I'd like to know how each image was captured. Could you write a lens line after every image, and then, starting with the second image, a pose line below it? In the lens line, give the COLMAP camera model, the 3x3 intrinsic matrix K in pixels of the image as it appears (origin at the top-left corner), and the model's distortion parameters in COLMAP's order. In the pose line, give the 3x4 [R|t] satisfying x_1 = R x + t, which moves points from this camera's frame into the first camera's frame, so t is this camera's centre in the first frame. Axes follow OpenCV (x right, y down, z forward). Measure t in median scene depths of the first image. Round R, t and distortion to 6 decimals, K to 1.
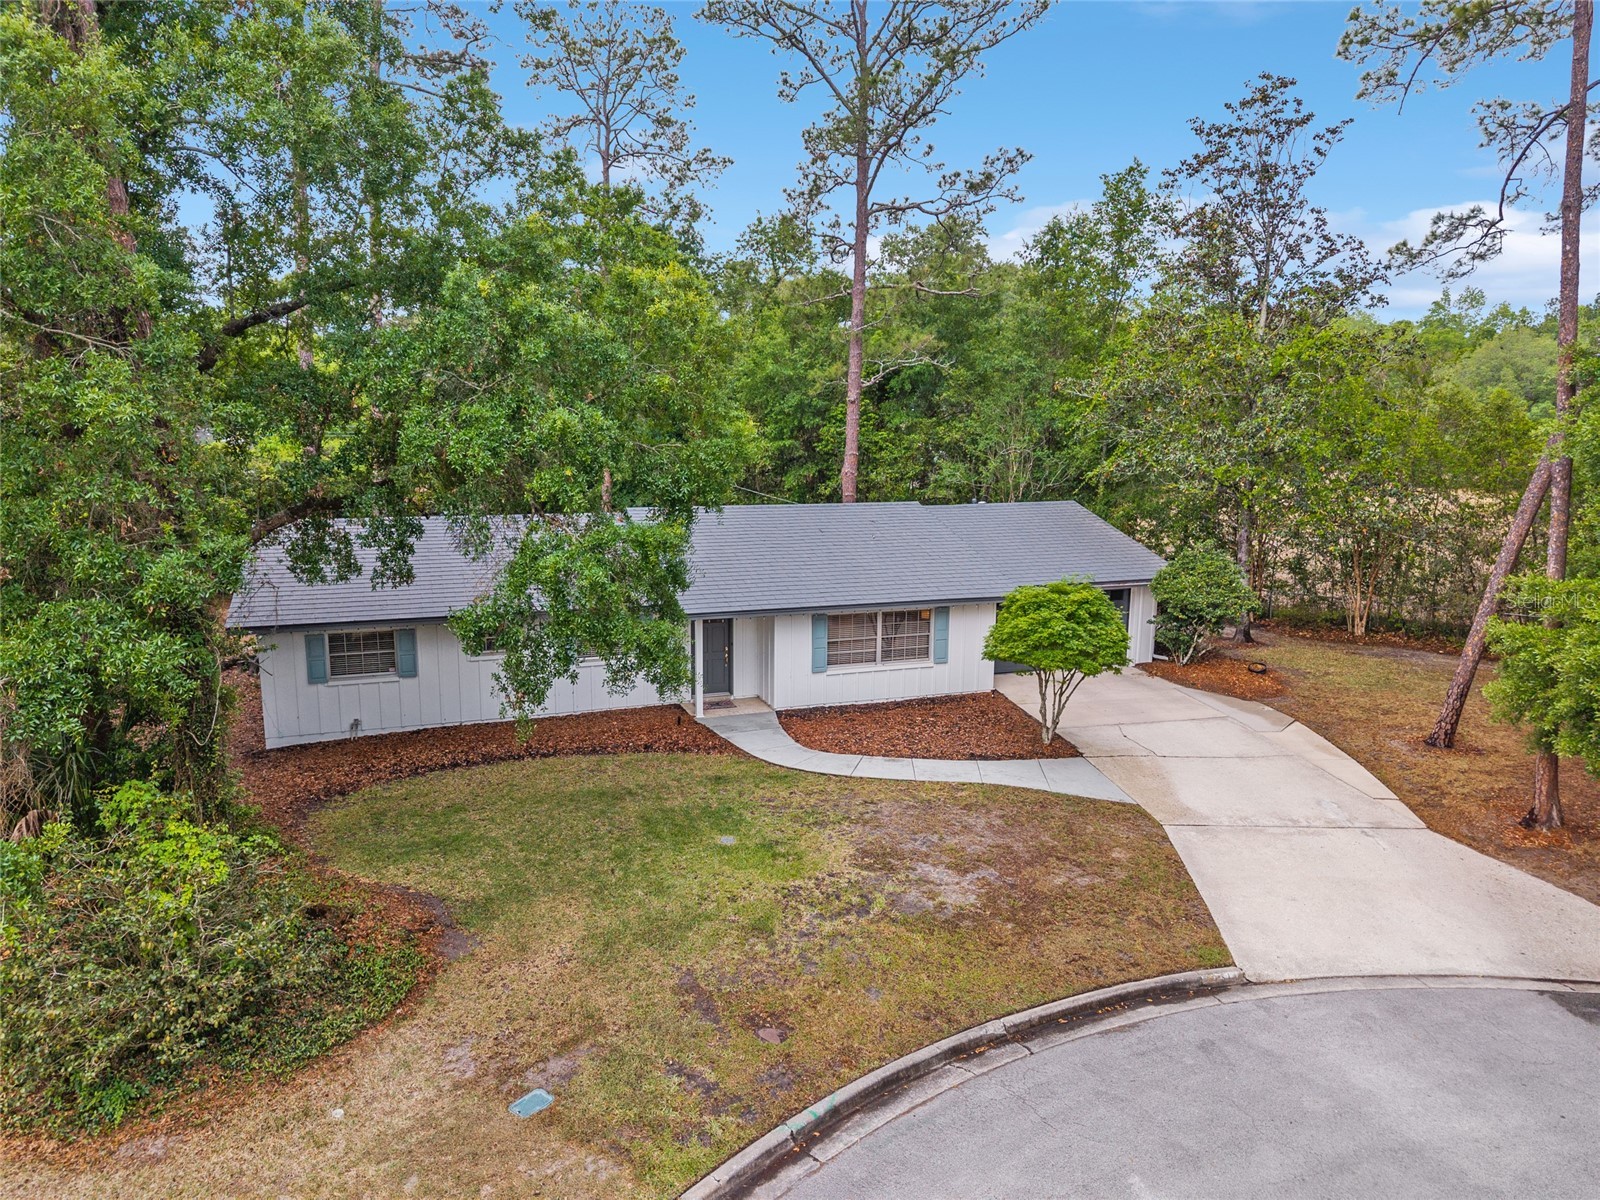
lens RADIAL K [[1130.5, 0, 790.4], [0, 1130.5, 527.1], [0, 0, 1]] dist [0.014405, -0.008374]
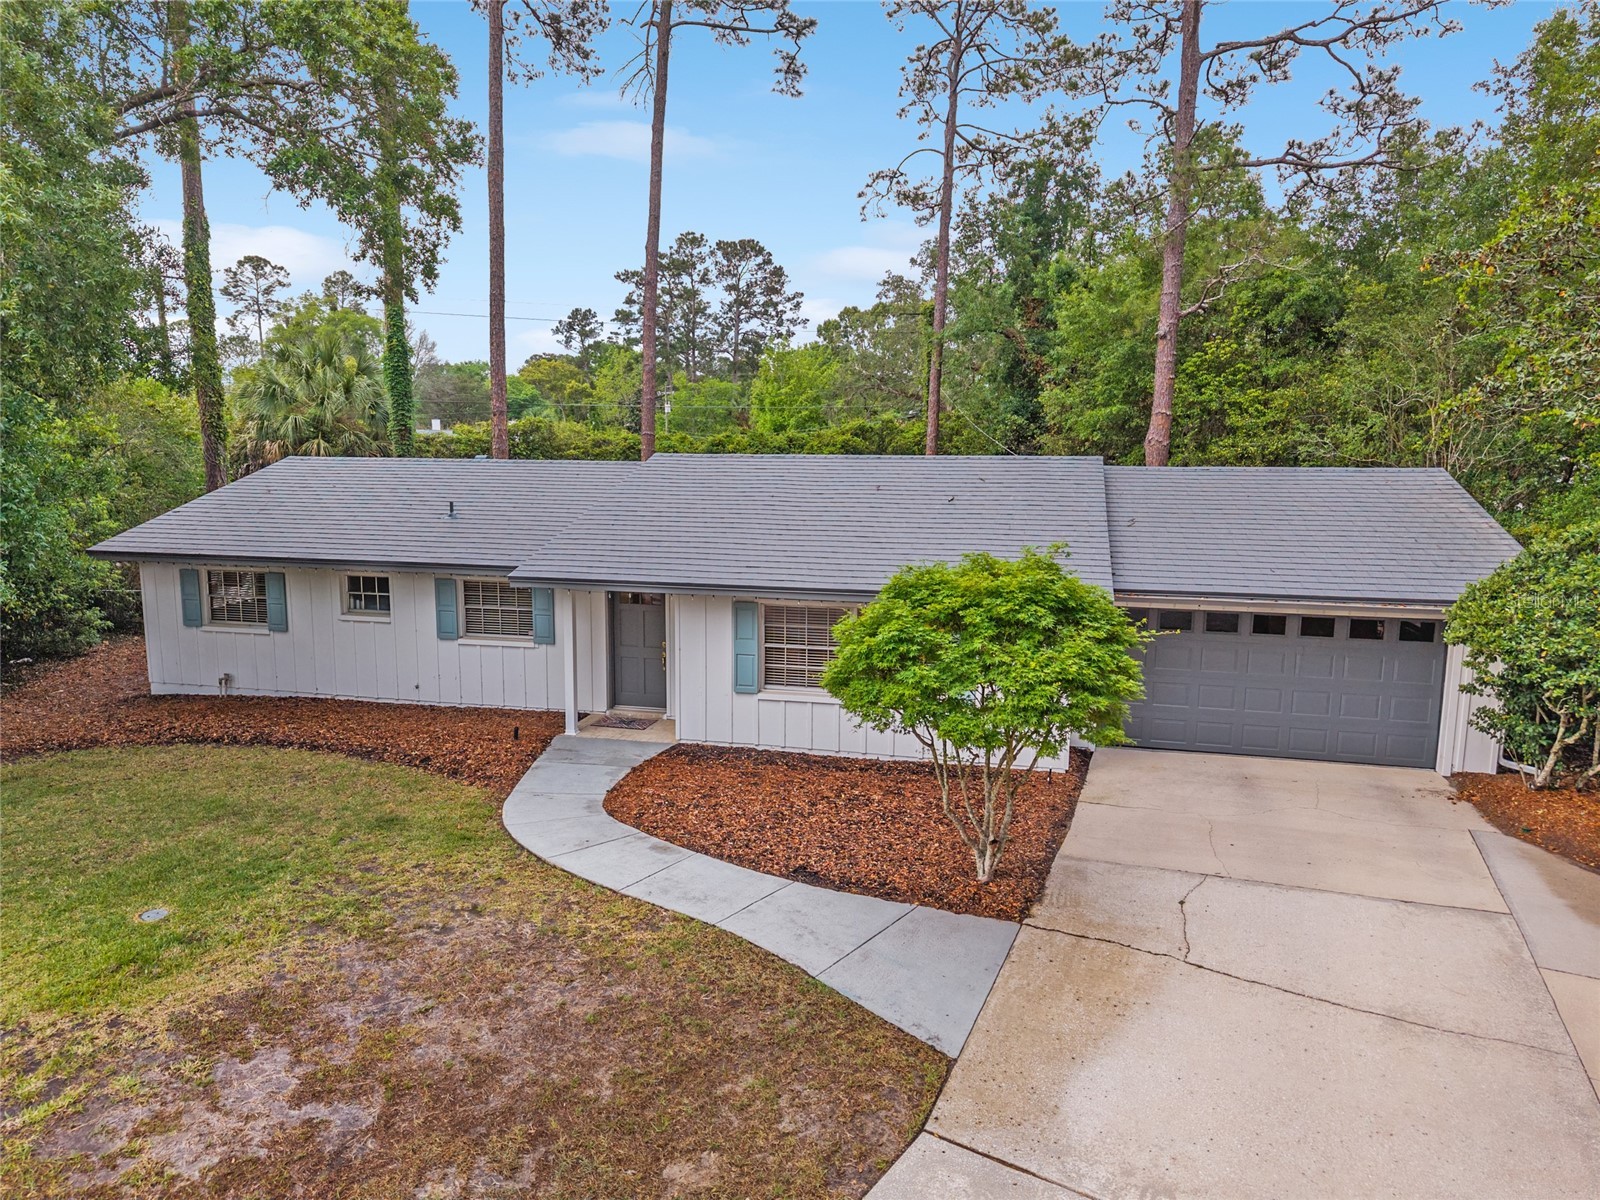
lens RADIAL K [[1130.5, 0, 790.4], [0, 1130.5, 527.1], [0, 0, 1]] dist [0.014405, -0.008374]
pose [[0.833662, 0.043541, -0.550557, 0.422216], [-0.061357, 0.998018, -0.013979, 0.047587], [0.548857, 0.045434, 0.834681, 0.526549]]
